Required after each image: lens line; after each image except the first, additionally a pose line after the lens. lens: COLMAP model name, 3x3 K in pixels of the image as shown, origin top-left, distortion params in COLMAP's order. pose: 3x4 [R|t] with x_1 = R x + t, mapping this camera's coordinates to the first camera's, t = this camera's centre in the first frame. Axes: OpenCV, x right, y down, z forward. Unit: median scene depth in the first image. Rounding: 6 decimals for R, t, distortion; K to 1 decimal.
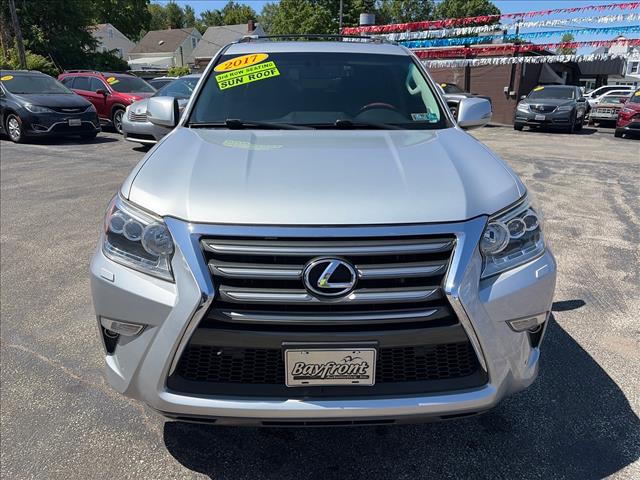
lens RADIAL K [[486.5, 0, 320.8], [0, 486.5, 238.6], [0, 0, 1]] dist [0.026480, -0.023619]
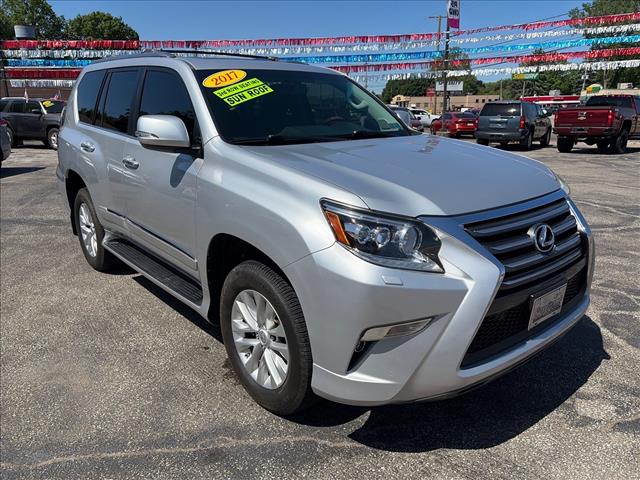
lens RADIAL K [[486.5, 0, 321.6], [0, 486.5, 241.0], [0, 0, 1]] dist [0.026480, -0.023619]
pose [[0.782003, -0.178314, 0.597223, -0.679886], [0.198975, 0.979485, 0.031909, -0.041818], [-0.590661, 0.093880, 0.801440, 0.152931]]
